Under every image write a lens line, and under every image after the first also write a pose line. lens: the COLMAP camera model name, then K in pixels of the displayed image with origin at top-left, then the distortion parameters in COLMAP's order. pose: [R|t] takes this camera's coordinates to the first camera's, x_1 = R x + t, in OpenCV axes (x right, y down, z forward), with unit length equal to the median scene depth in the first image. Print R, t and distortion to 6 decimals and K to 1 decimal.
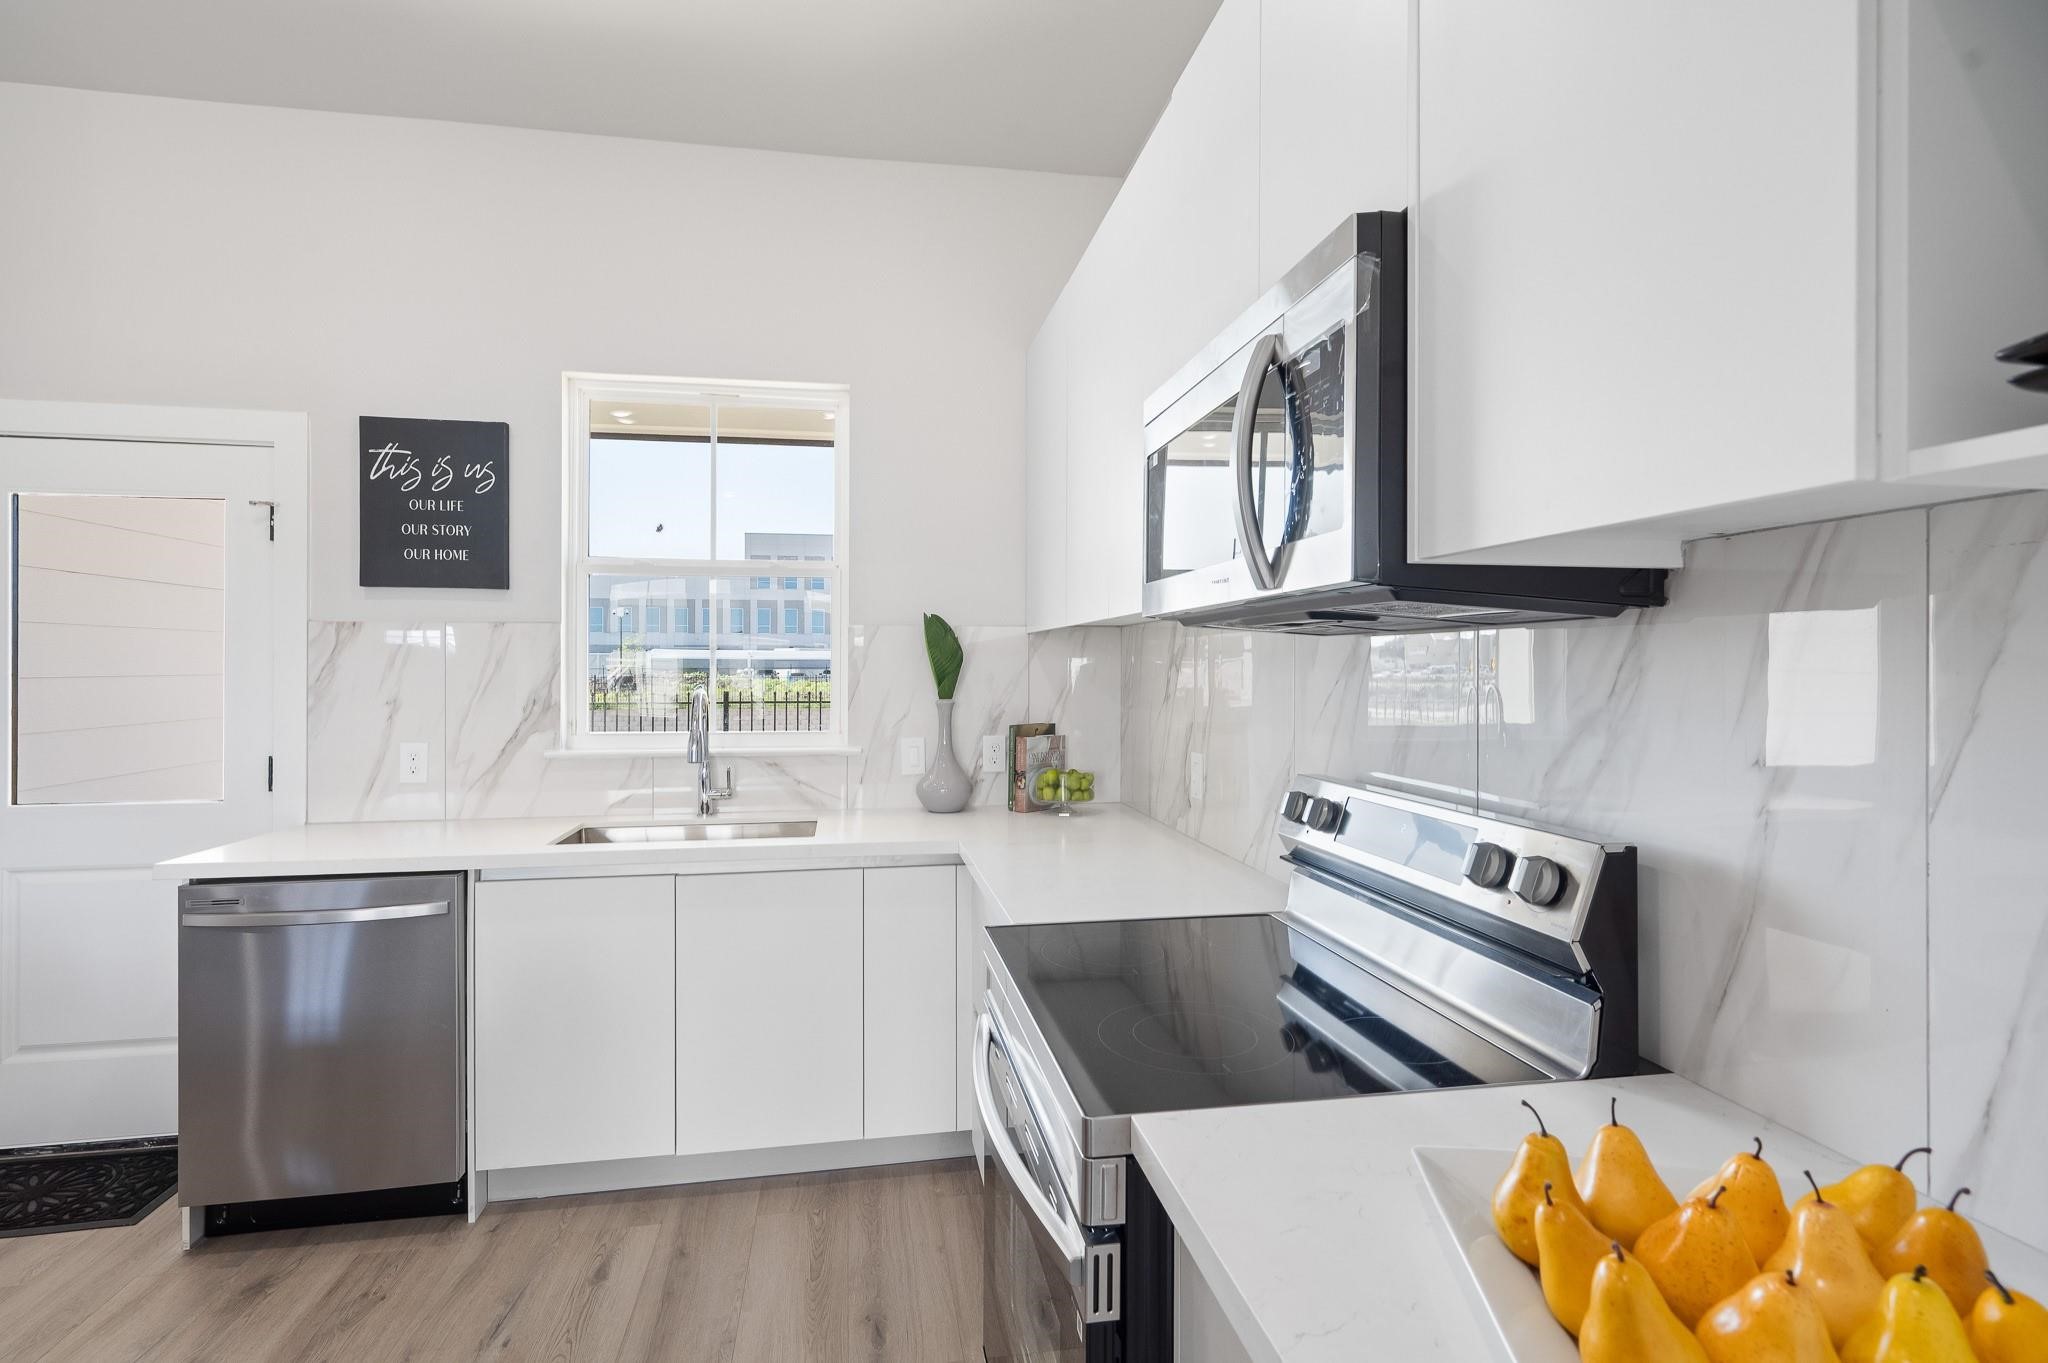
lens RADIAL K [[992.8, 0, 1017.2], [0, 992.8, 666.7], [0, 0, 1]] dist [-0.000652, -0.000271]
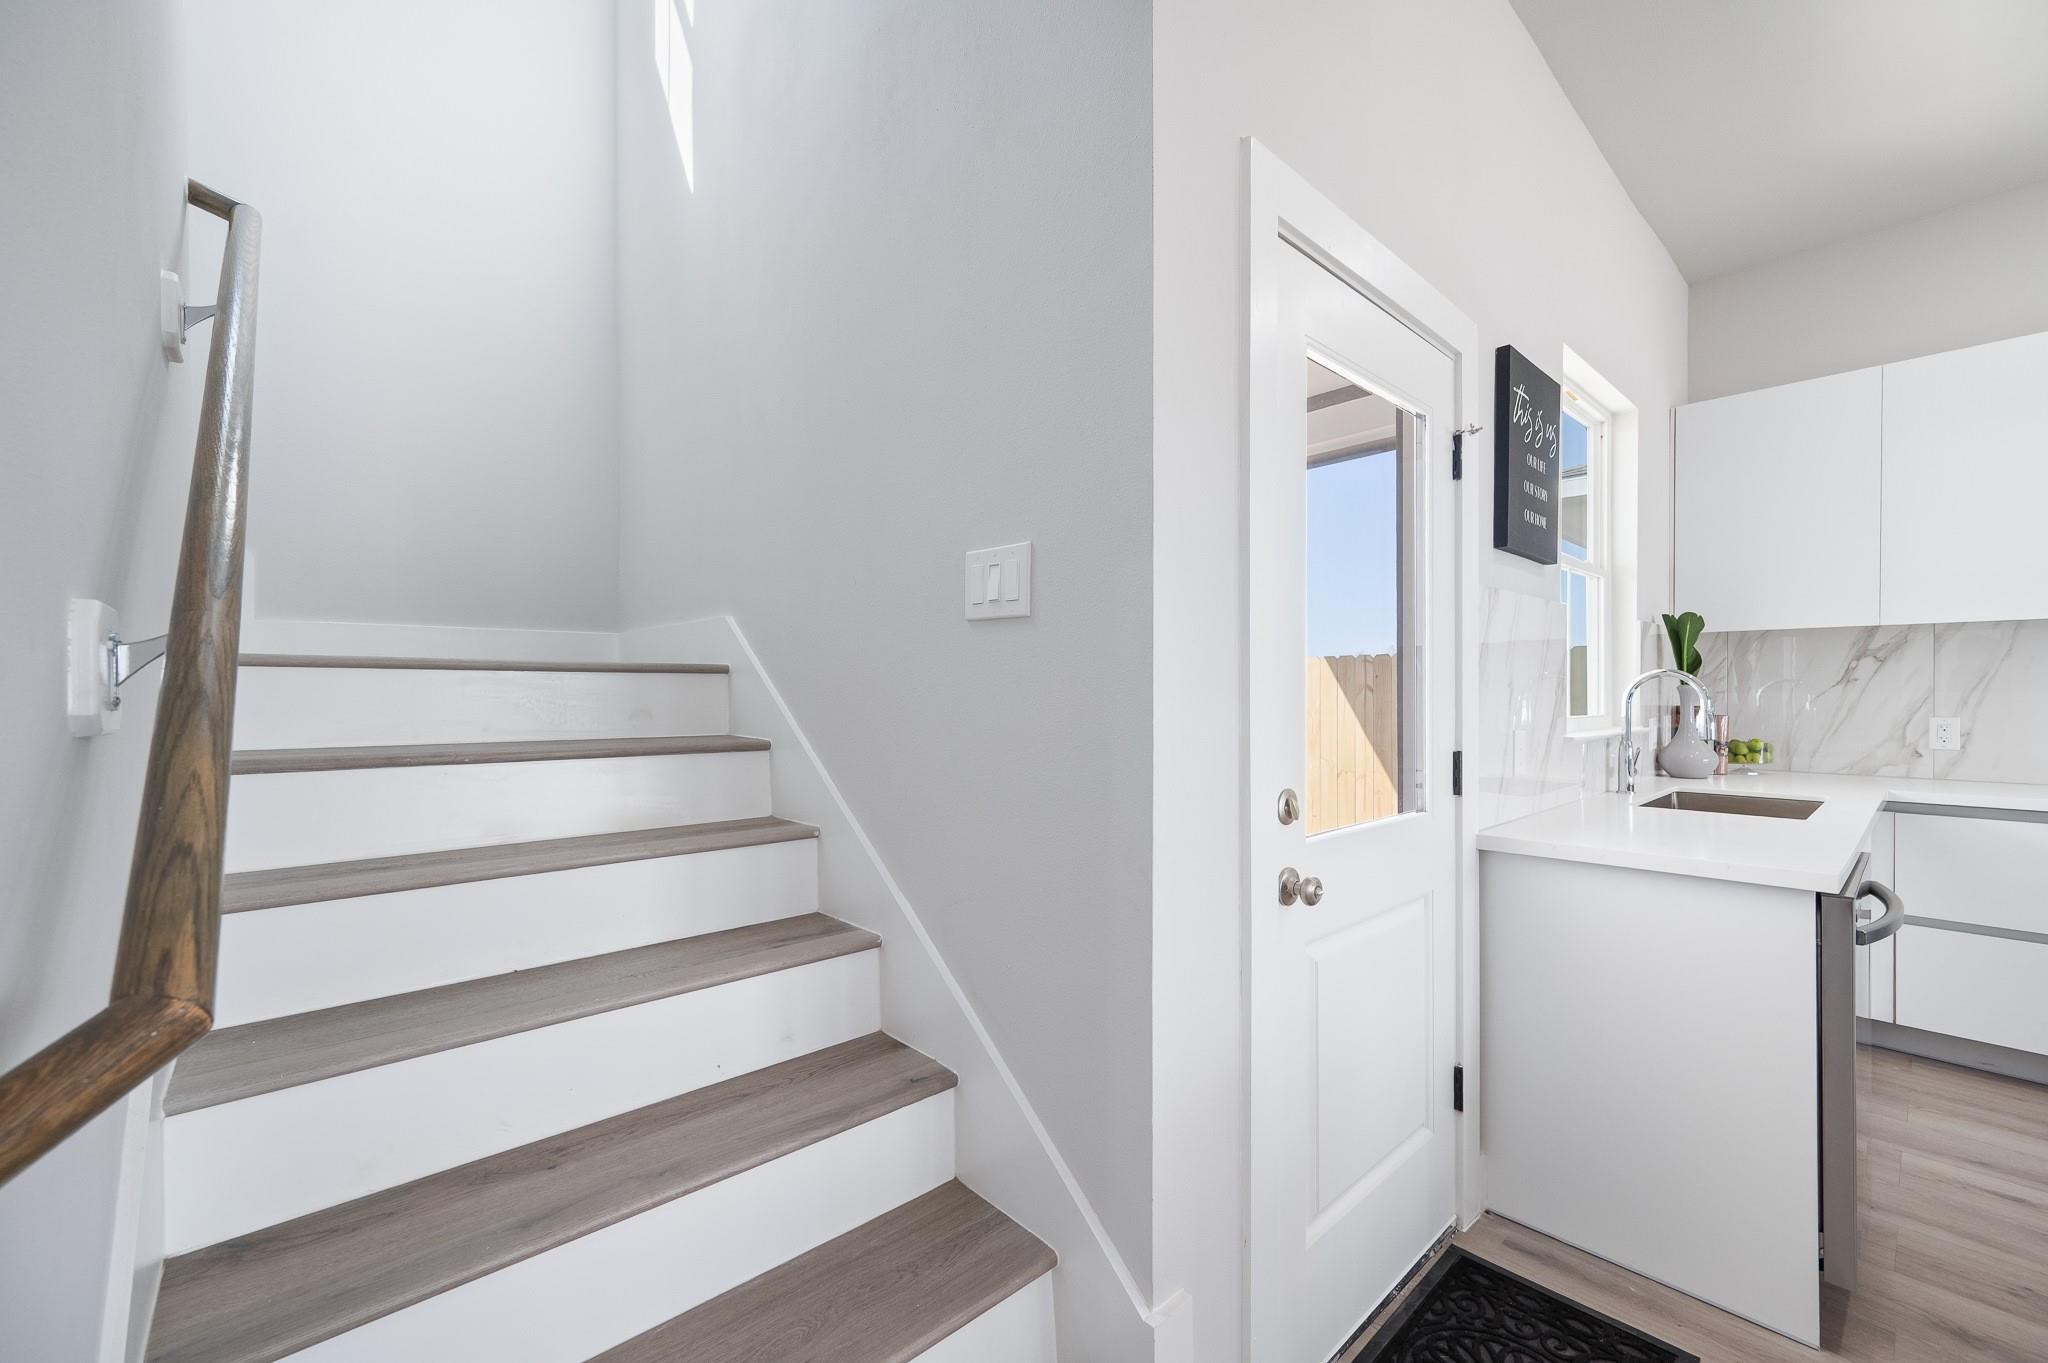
lens RADIAL K [[820.5, 0, 1037.5], [0, 820.5, 692.9], [0, 0, 1]] dist [-0.003935, -0.000446]
pose [[0.845429, 0.001745, 0.534085, -1.349138], [0.002274, 0.999974, -0.006866, 0.047743], [-0.534083, 0.007019, 0.845403, 0.611128]]
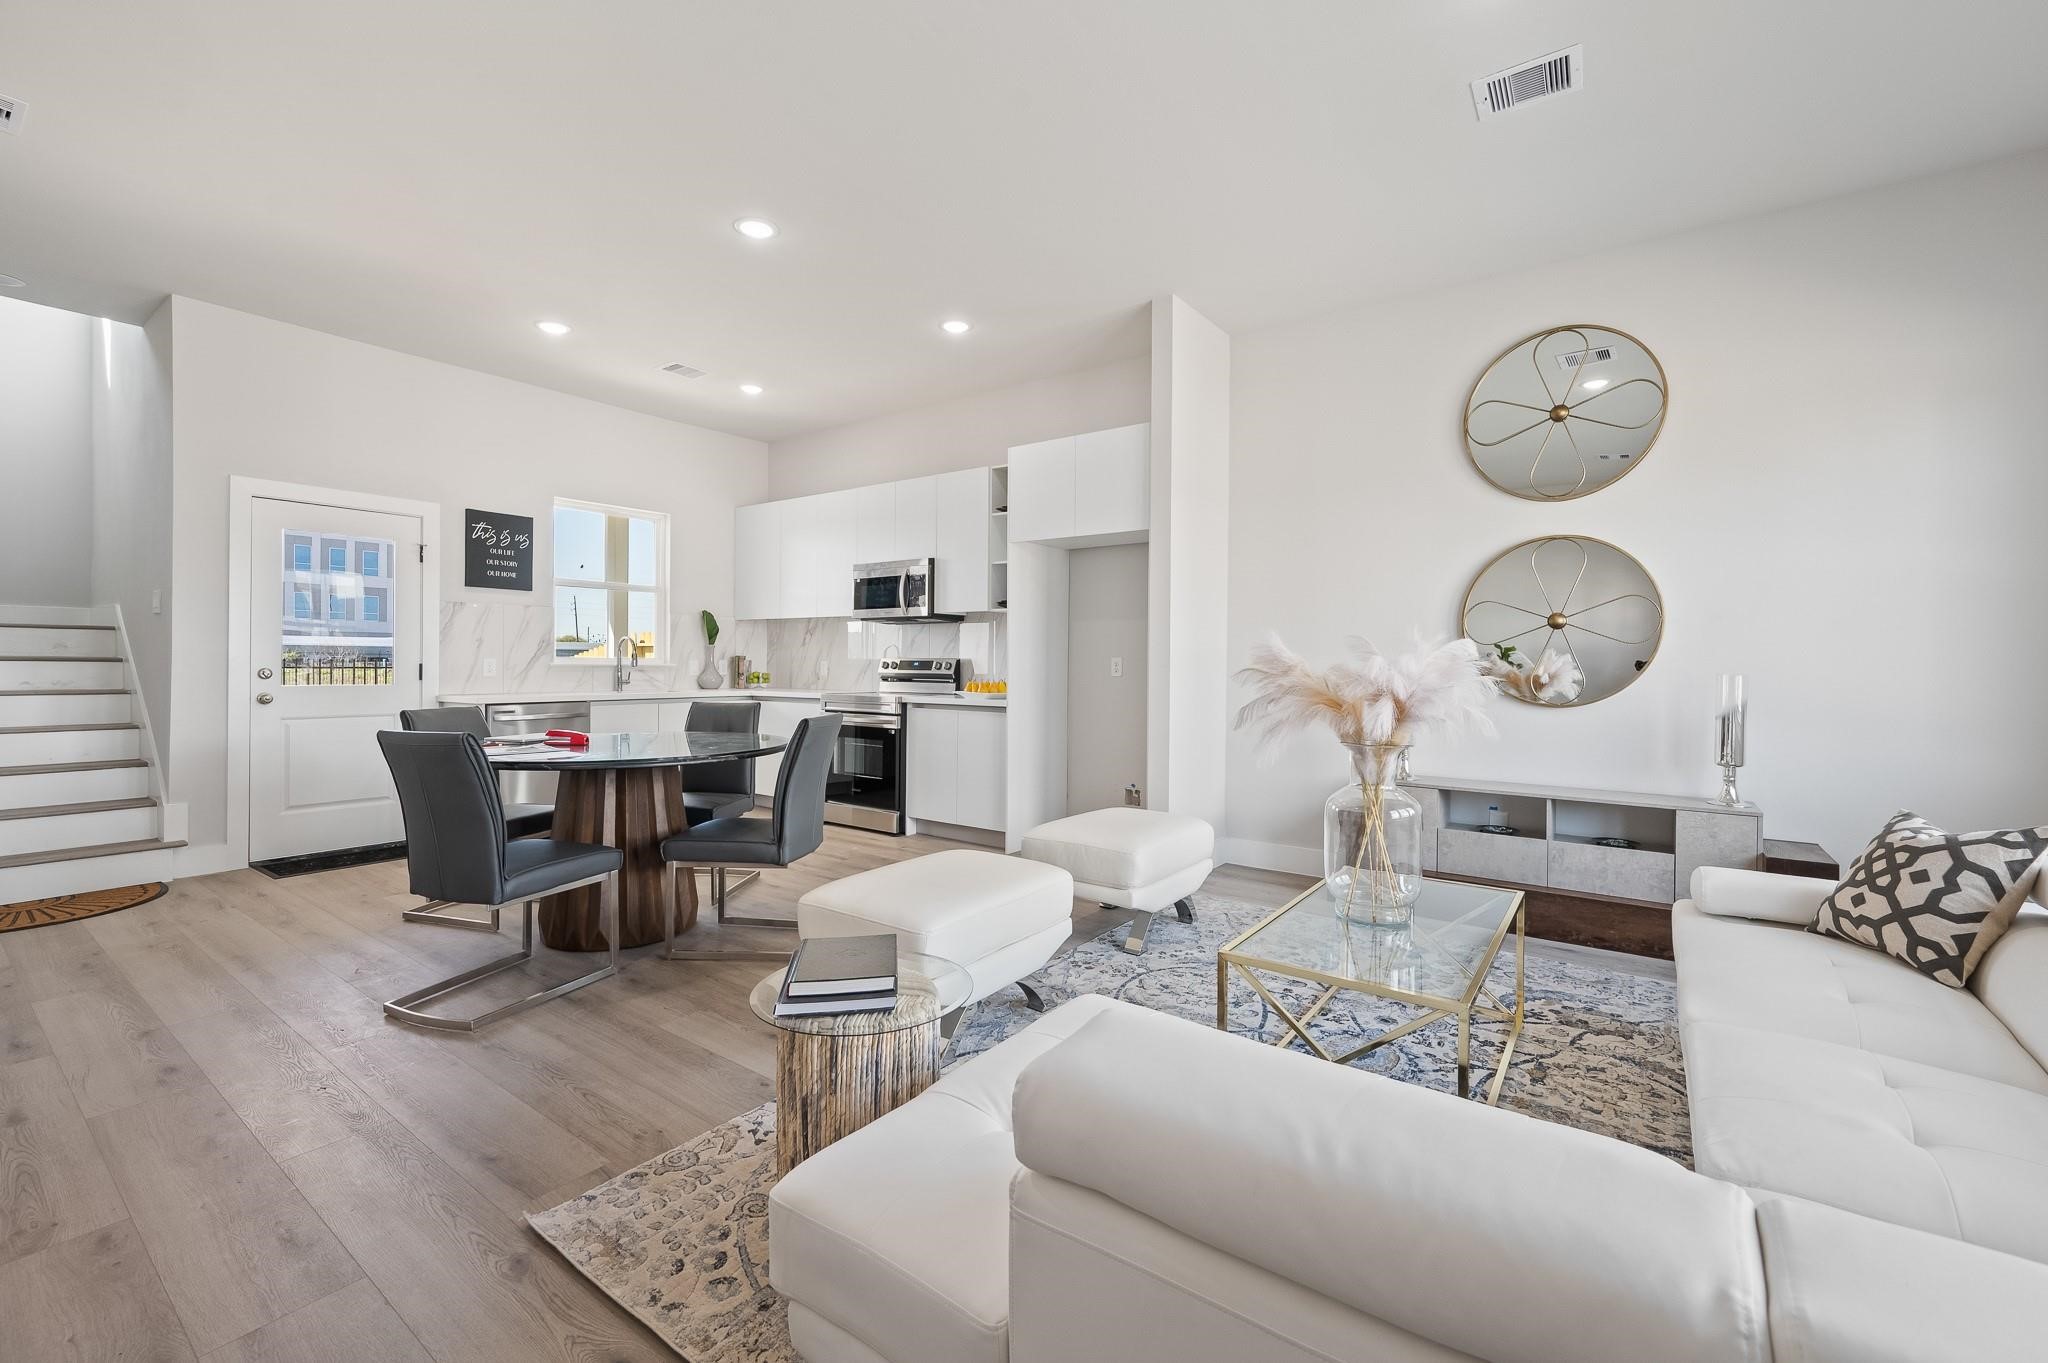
lens RADIAL K [[820.5, 0, 1016.7], [0, 820.5, 678.2], [0, 0, 1]] dist [-0.003935, -0.000446]
pose [[0.723927, -0.002592, 0.689872, -1.010791], [-0.008889, 0.999875, 0.013084, 0.086100], [-0.689819, -0.015604, 0.723813, -1.127246]]
